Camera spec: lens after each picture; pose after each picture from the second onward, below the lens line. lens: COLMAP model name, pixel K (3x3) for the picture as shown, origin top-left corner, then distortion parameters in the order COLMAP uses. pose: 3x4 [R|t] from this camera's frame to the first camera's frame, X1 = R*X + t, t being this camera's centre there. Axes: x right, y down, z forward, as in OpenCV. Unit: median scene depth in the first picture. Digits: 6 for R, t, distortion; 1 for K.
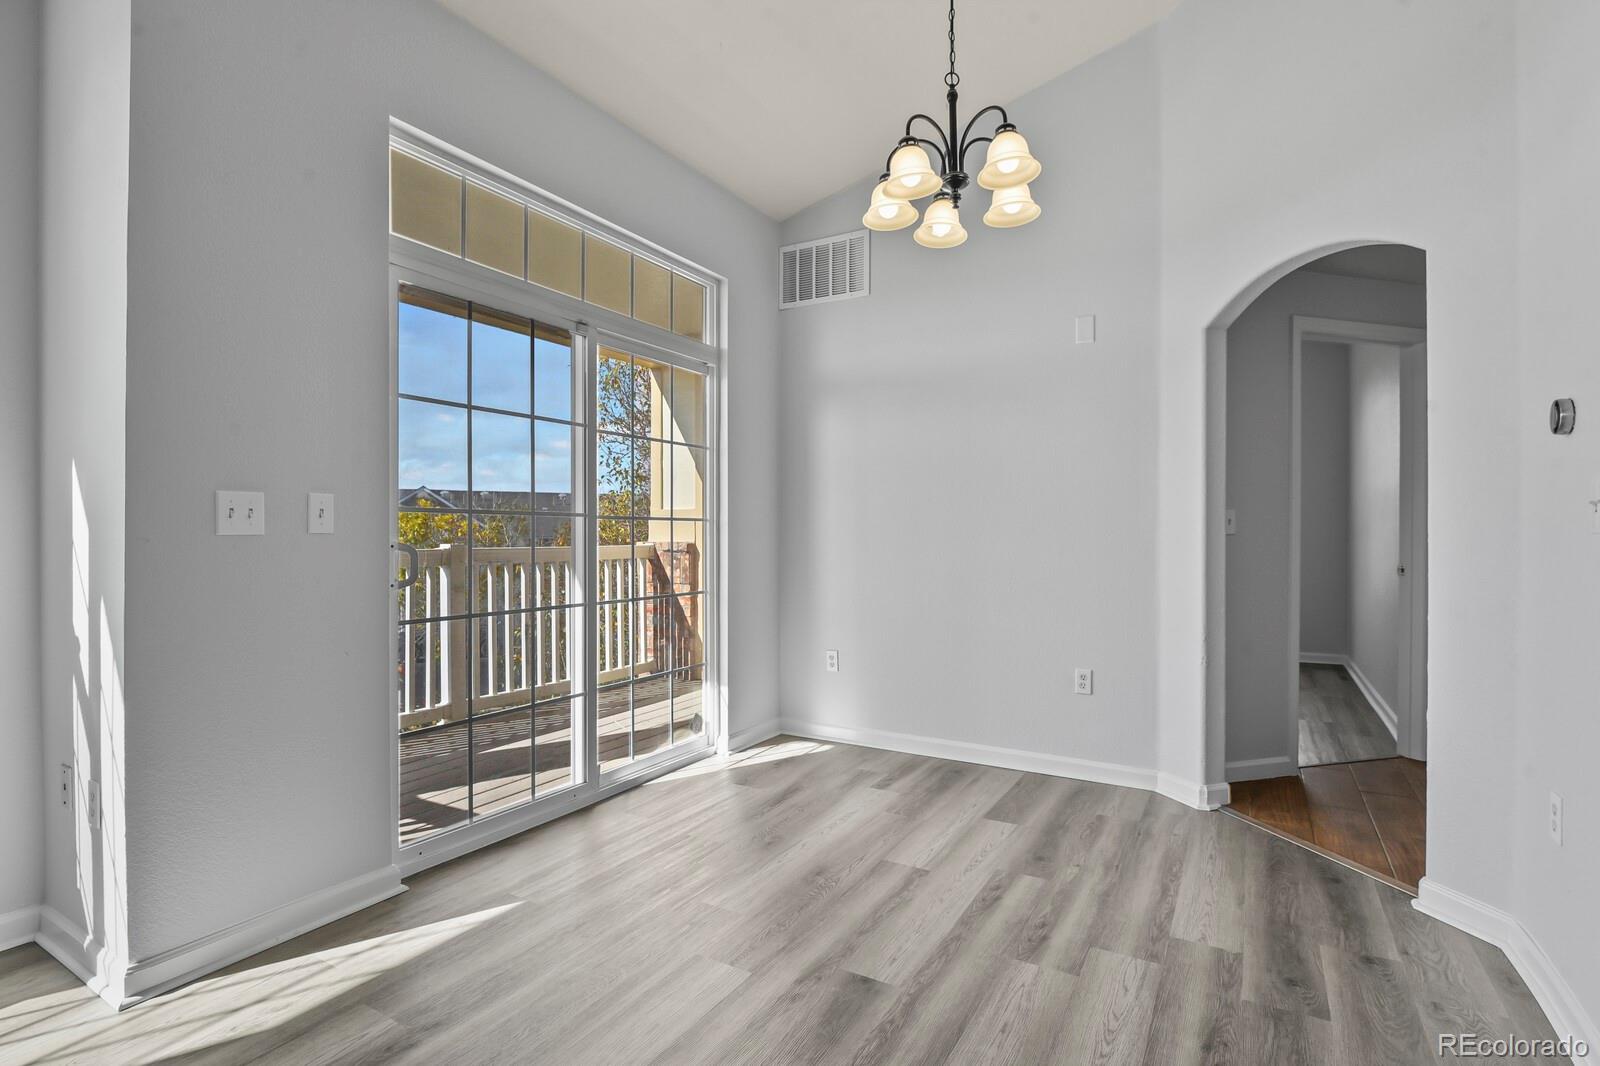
lens RADIAL K [[777.4, 0, 796.6], [0, 777.4, 536.9], [0, 0, 1]] dist [-0.005098, -0.004254]
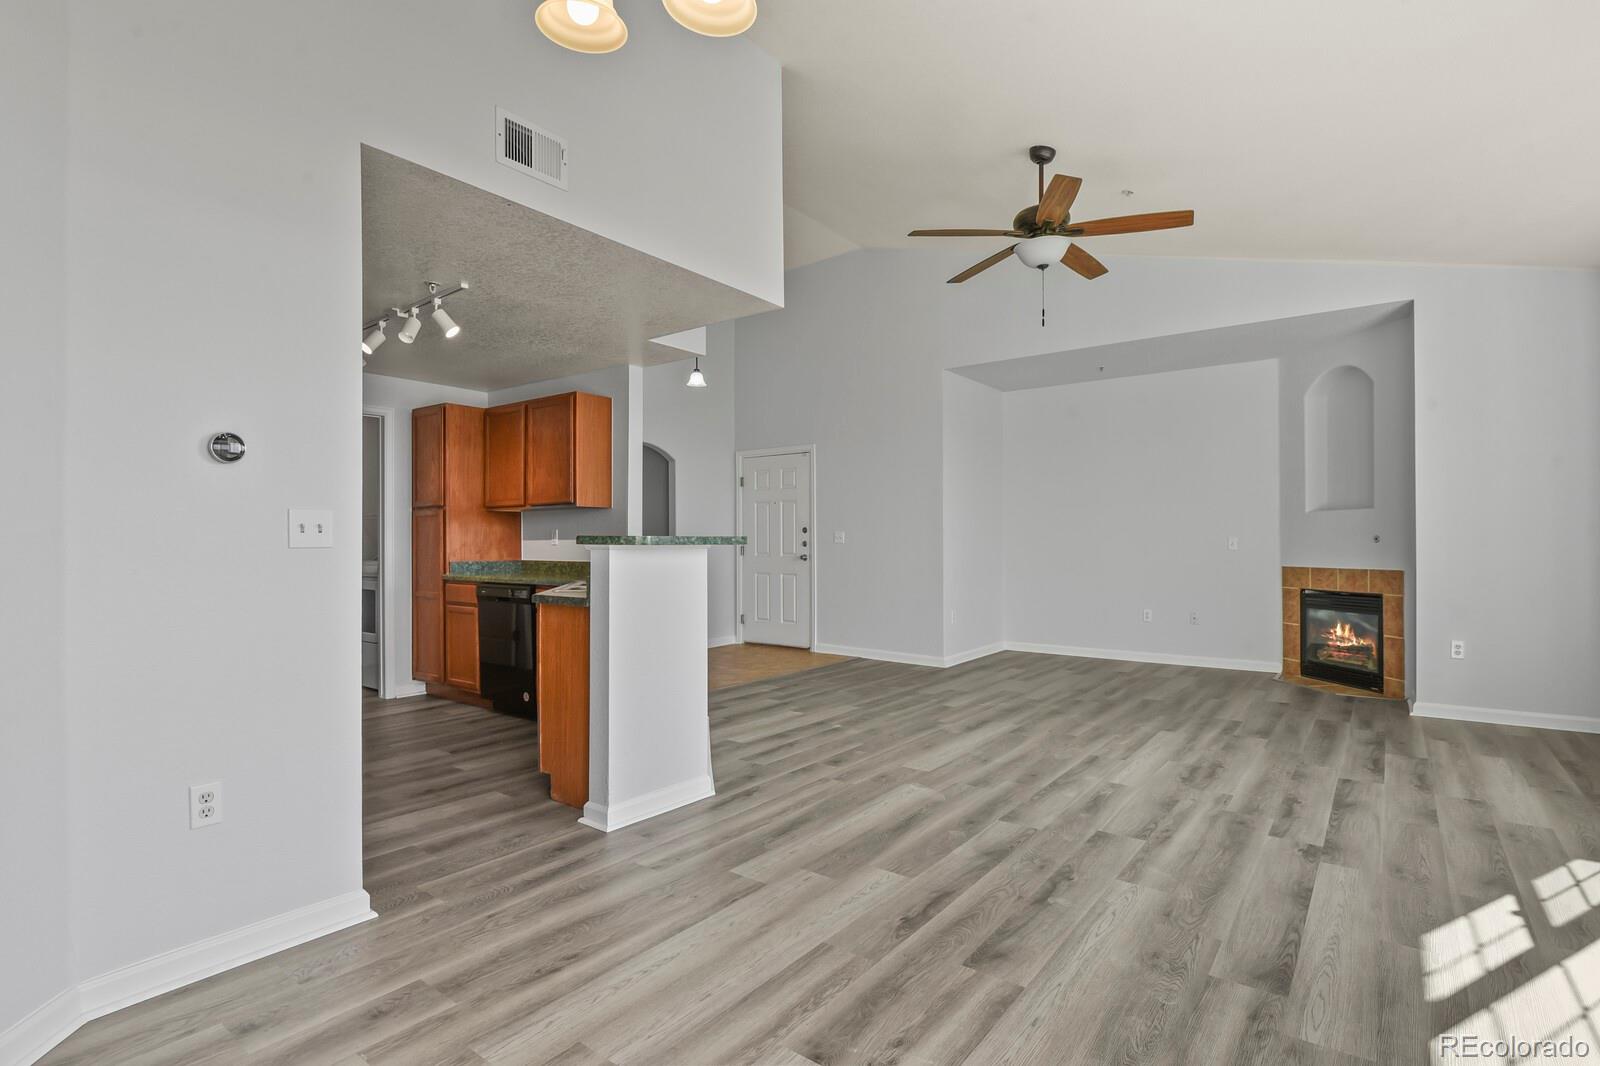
lens RADIAL K [[777.4, 0, 793.3], [0, 777.4, 540.9], [0, 0, 1]] dist [-0.005098, -0.004254]
pose [[-0.992003, -0.002074, 0.126197, 0.005452], [-0.002082, 0.999998, 0.000062, -0.017000], [-0.126197, -0.000201, -0.992005, 1.888470]]
